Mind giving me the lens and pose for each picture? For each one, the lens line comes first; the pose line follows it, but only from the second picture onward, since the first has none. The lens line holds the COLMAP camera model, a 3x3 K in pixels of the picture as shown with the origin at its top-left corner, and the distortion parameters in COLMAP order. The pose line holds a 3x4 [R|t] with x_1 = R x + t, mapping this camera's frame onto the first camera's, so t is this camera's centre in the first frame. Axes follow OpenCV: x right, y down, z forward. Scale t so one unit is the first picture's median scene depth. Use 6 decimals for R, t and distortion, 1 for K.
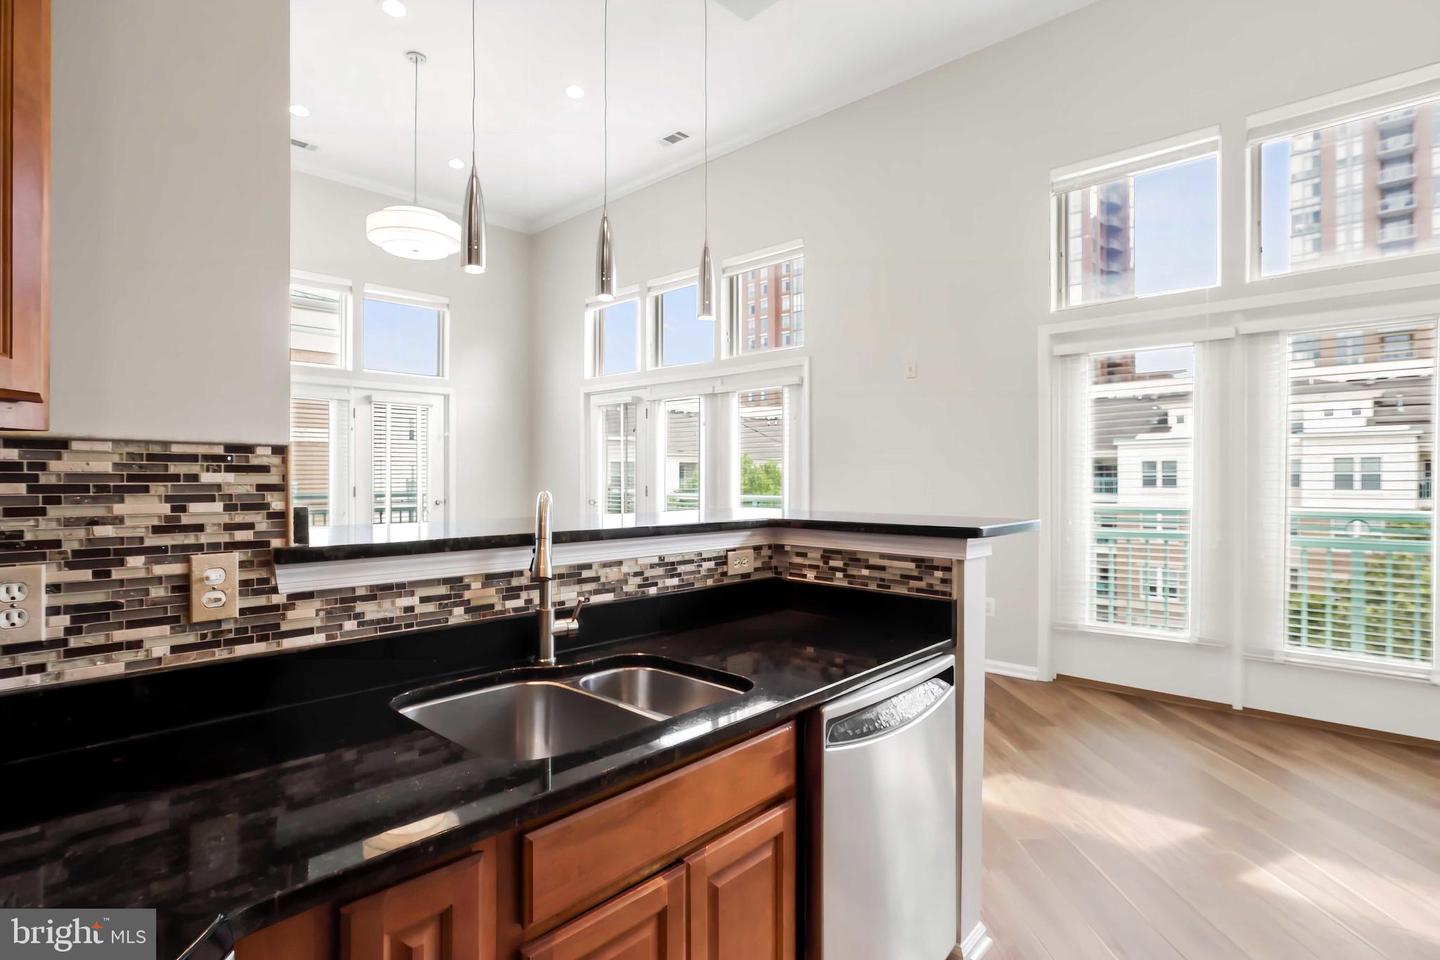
lens RADIAL K [[723.6, 0, 720.1], [0, 723.6, 476.9], [0, 0, 1]] dist [-0.013593, 0.015226]
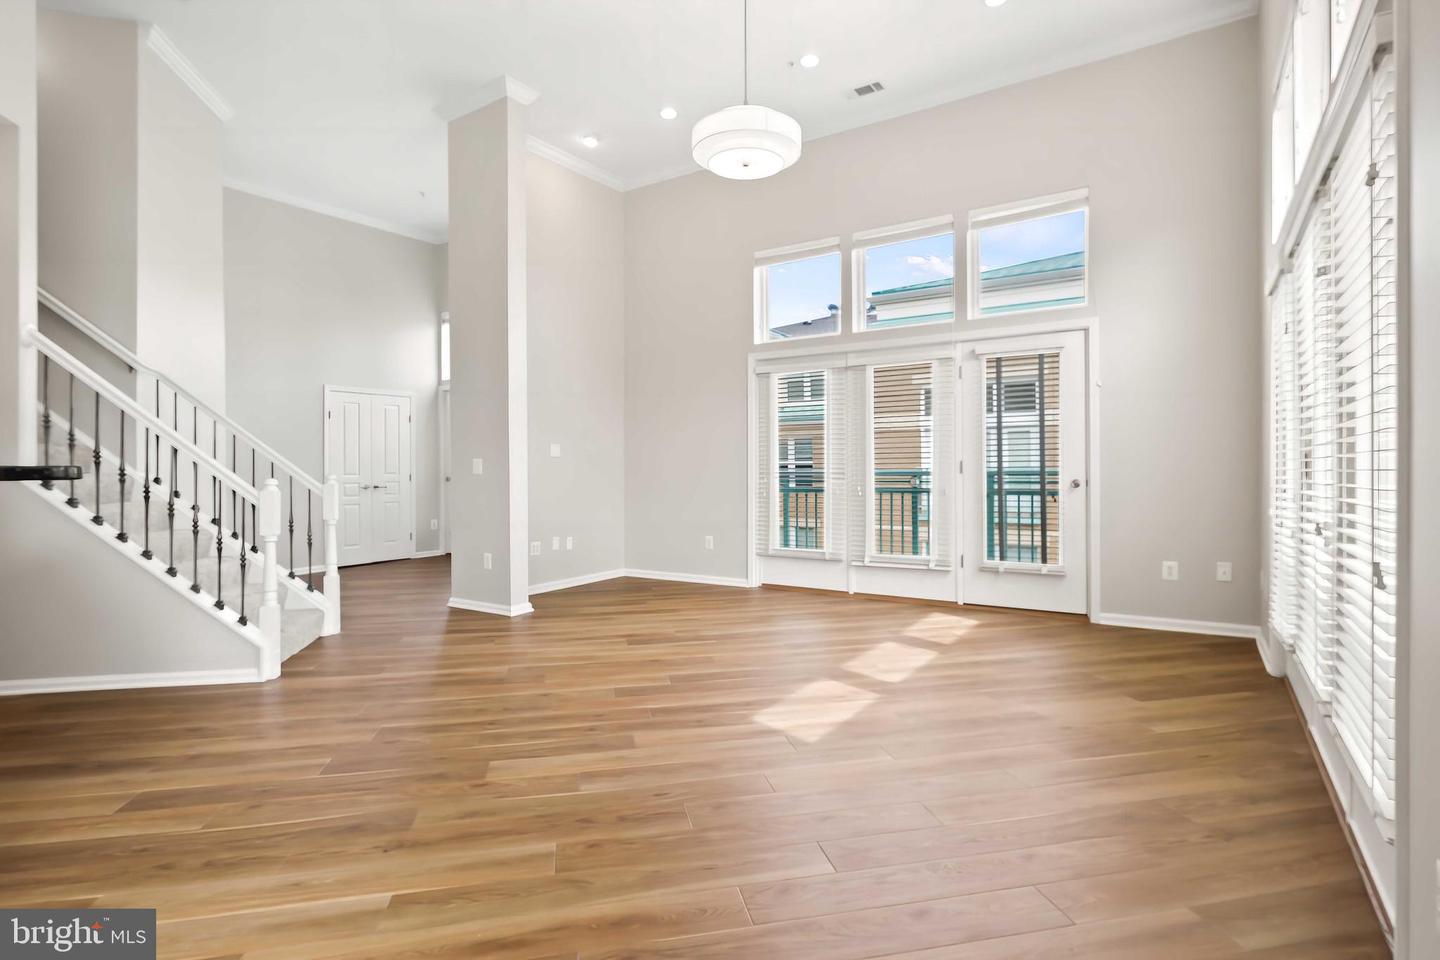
lens RADIAL K [[723.6, 0, 750.4], [0, 723.6, 468.2], [0, 0, 1]] dist [-0.013593, 0.015226]
pose [[0.178660, -0.000140, -0.983911, 1.211784], [0.003170, 0.999995, 0.000434, 0.096777], [0.983906, -0.003197, 0.178659, 2.725766]]
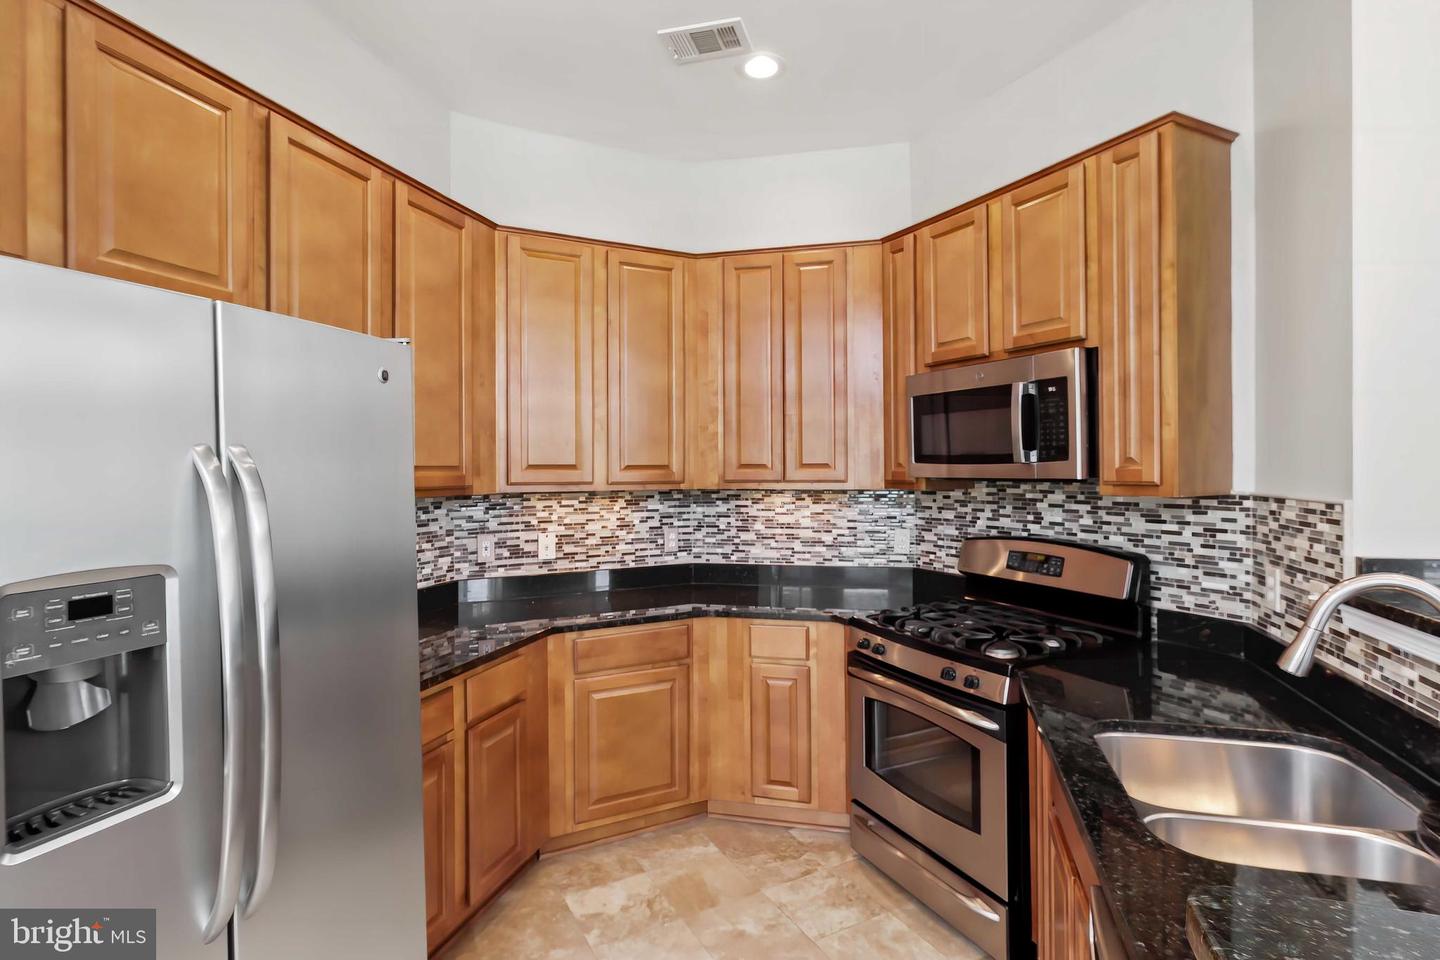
lens RADIAL K [[723.6, 0, 728.9], [0, 723.6, 471.7], [0, 0, 1]] dist [-0.013593, 0.015226]
pose [[-0.895214, 0.009174, -0.445542, 0.739173], [0.007999, 0.999958, 0.004518, -0.095537], [0.445564, 0.000481, -0.895250, 1.389938]]
